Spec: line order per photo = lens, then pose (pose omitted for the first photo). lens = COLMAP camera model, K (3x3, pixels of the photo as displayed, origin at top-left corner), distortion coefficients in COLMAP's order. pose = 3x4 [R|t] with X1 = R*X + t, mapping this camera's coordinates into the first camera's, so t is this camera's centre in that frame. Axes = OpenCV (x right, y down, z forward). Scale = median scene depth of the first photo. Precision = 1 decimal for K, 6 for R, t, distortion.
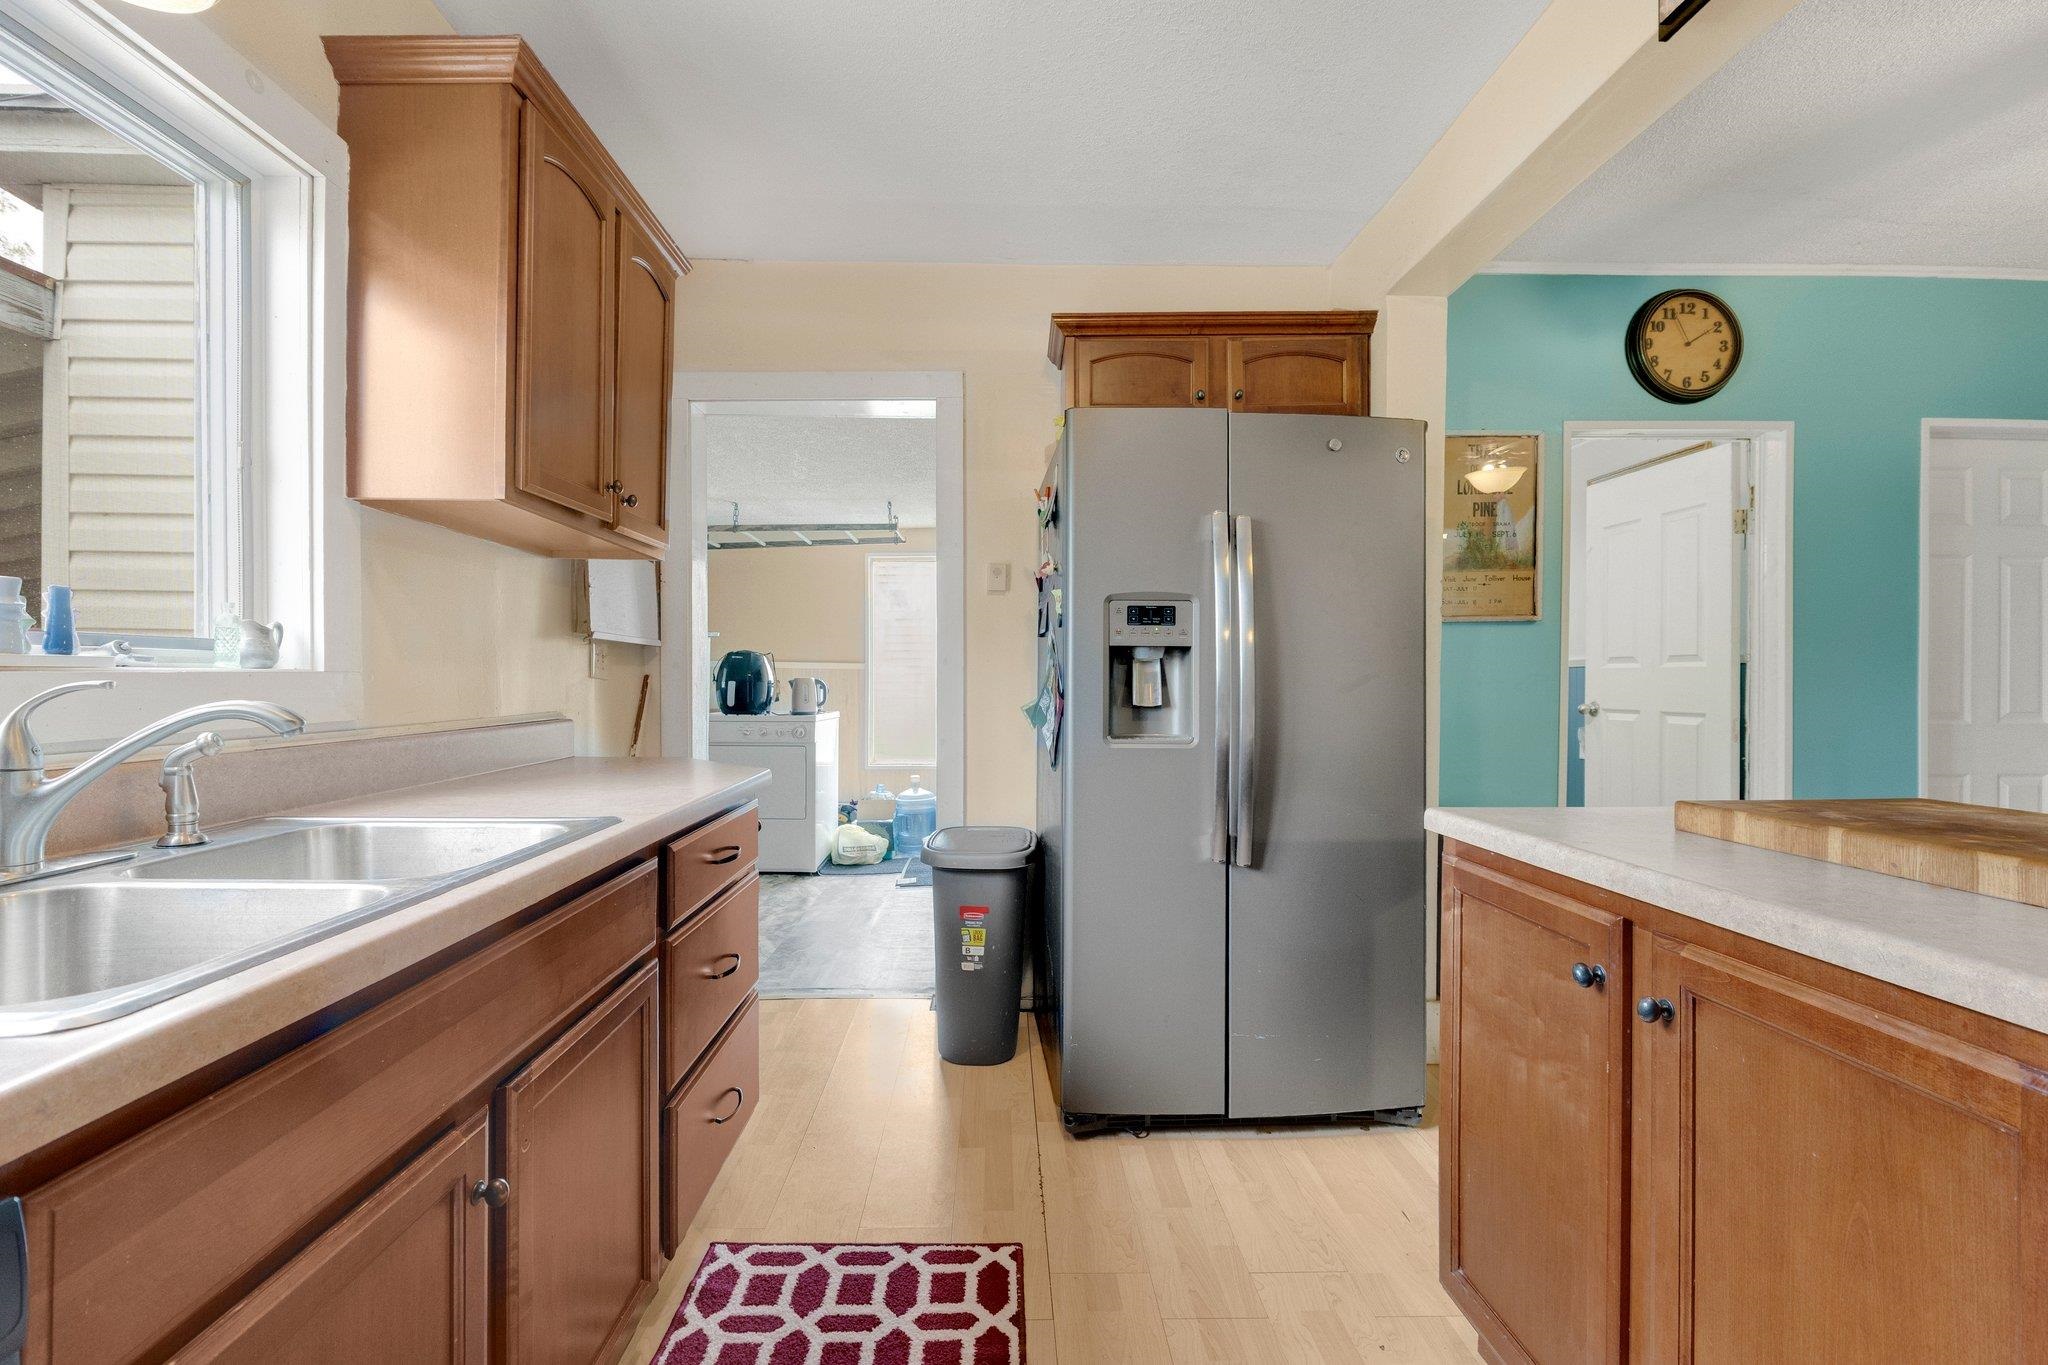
lens RADIAL K [[866.1, 0, 1027.5], [0, 866.1, 687.8], [0, 0, 1]] dist [-0.011566, -0.000077]
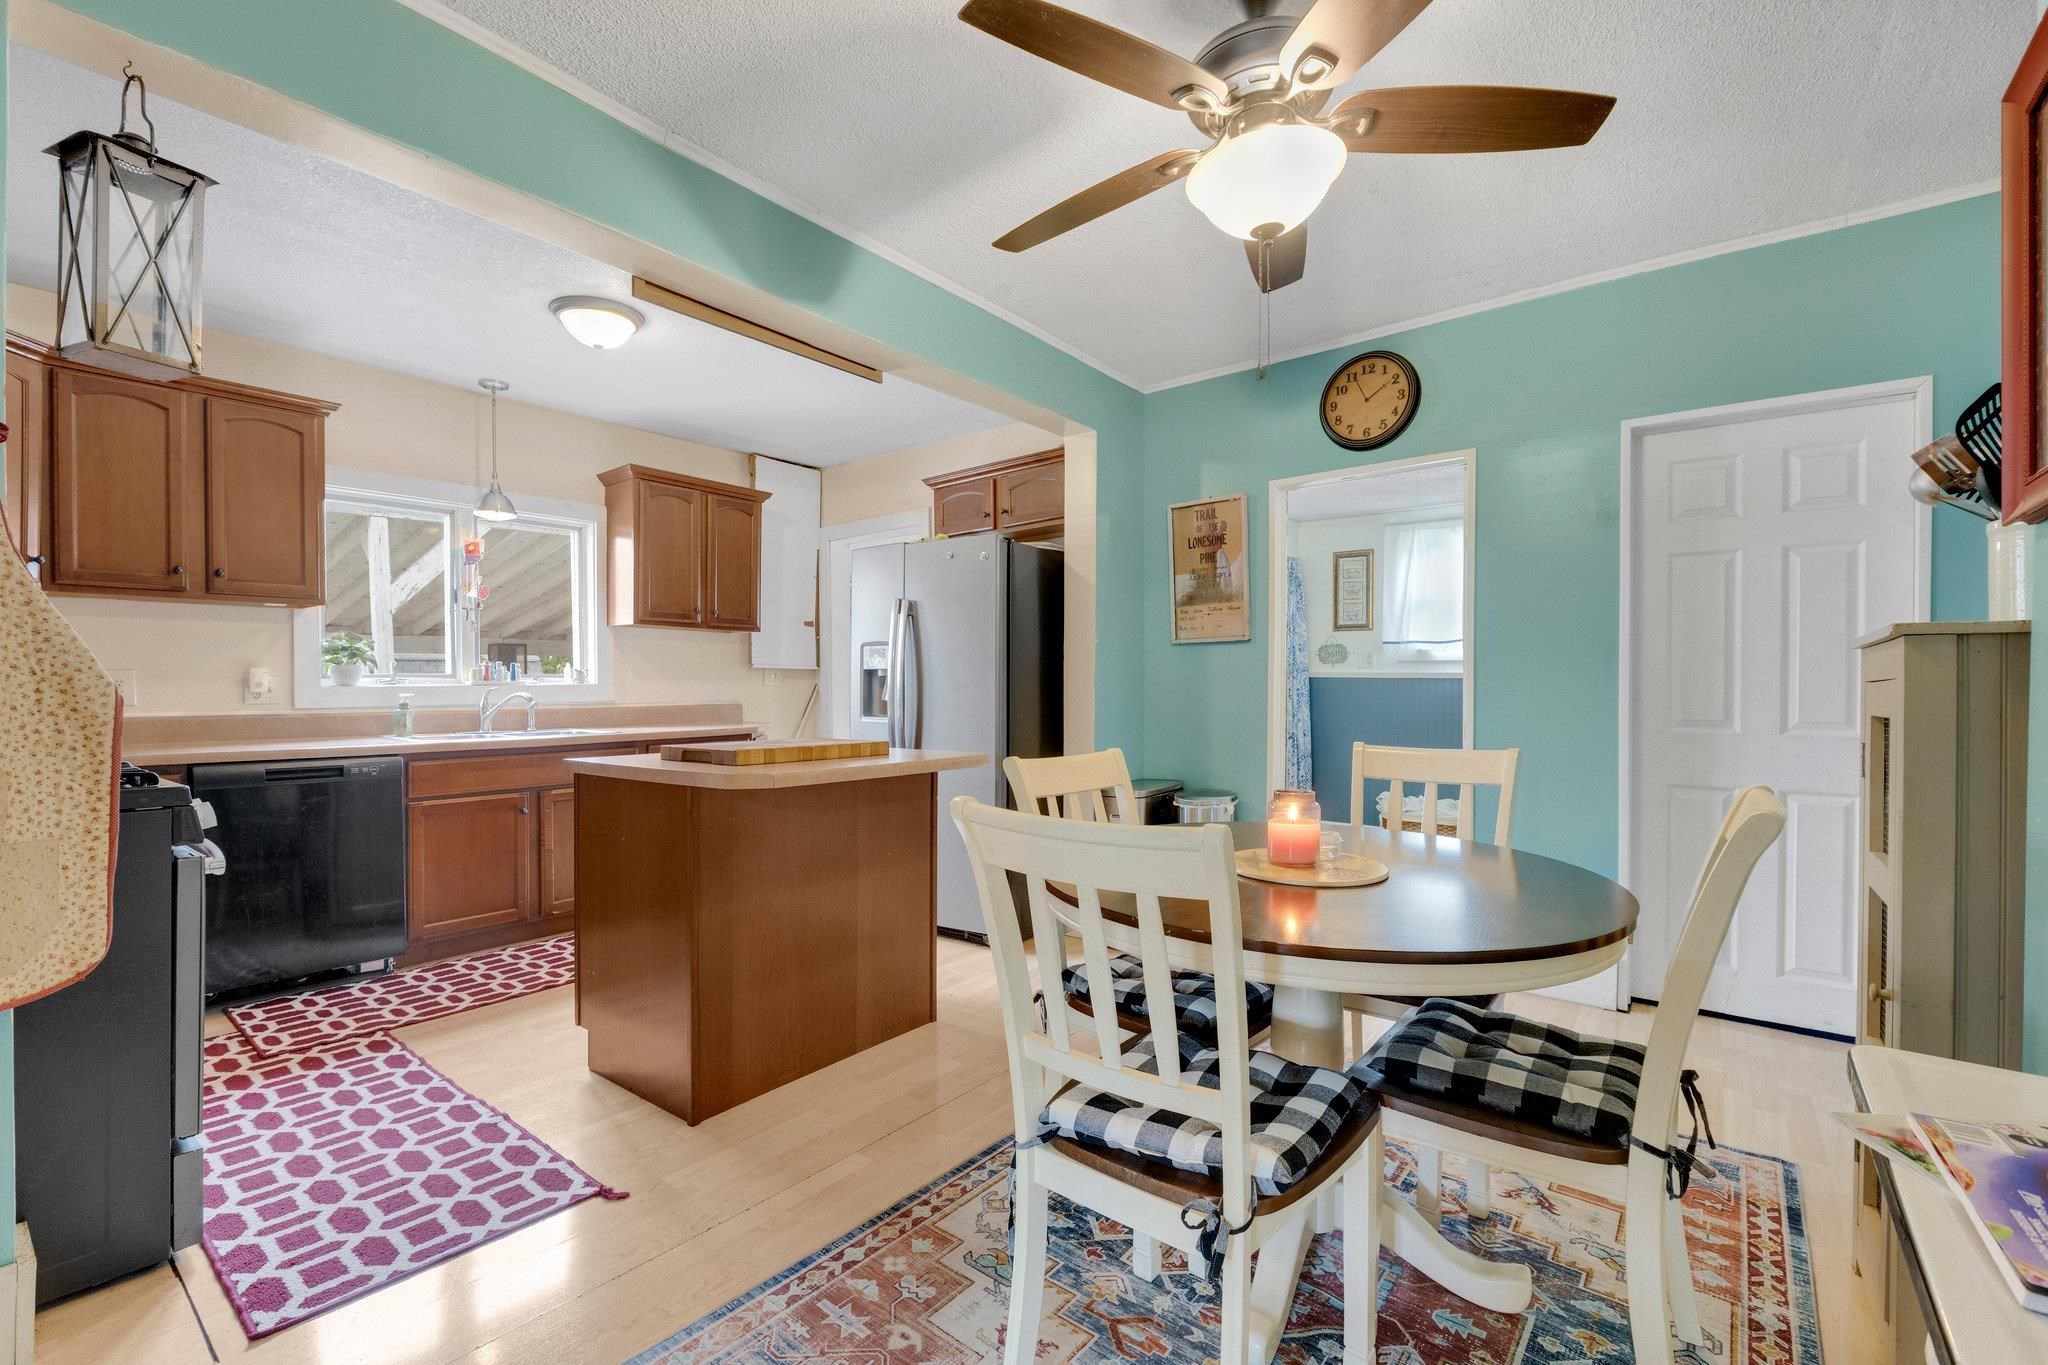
lens RADIAL K [[869.0, 0, 1014.0], [0, 869.0, 690.0], [0, 0, 1]] dist [-0.003106, -0.000994]
pose [[0.771092, 0.002547, -0.636718, 1.412369], [-0.004816, 0.999987, -0.001833, 0.000540], [0.636705, 0.004480, 0.771094, -0.268439]]
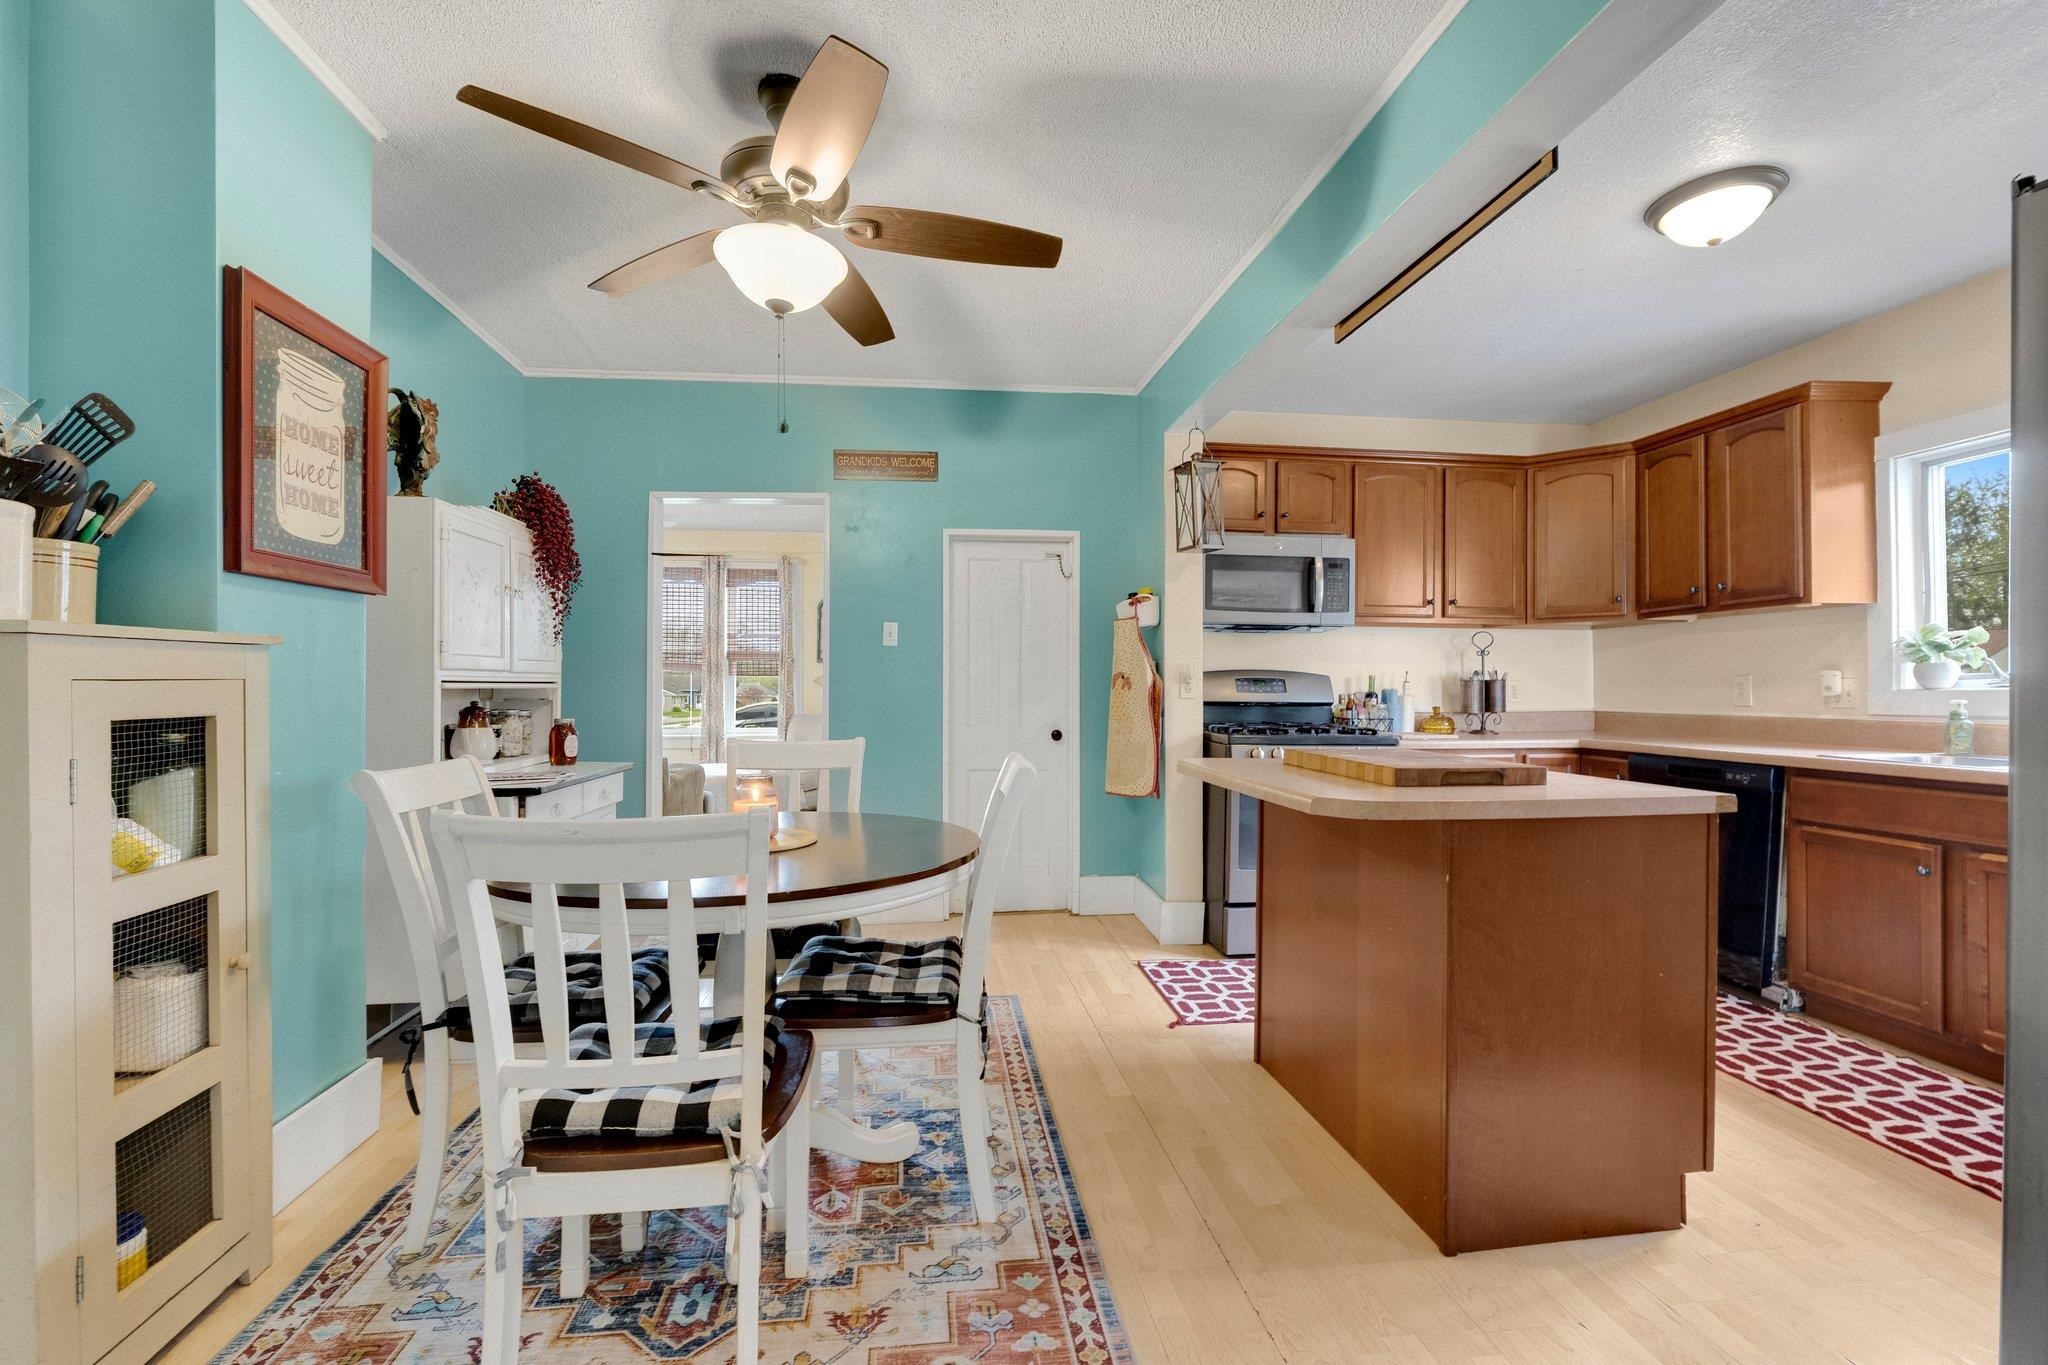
lens RADIAL K [[886.4, 0, 1021.7], [0, 886.4, 689.6], [0, 0, 1]] dist [-0.001983, 0.000177]
pose [[-0.992565, -0.001265, -0.121709, 0.989385], [-0.002732, 0.999926, 0.011883, -0.015054], [0.121685, 0.012127, -0.992495, 1.292769]]
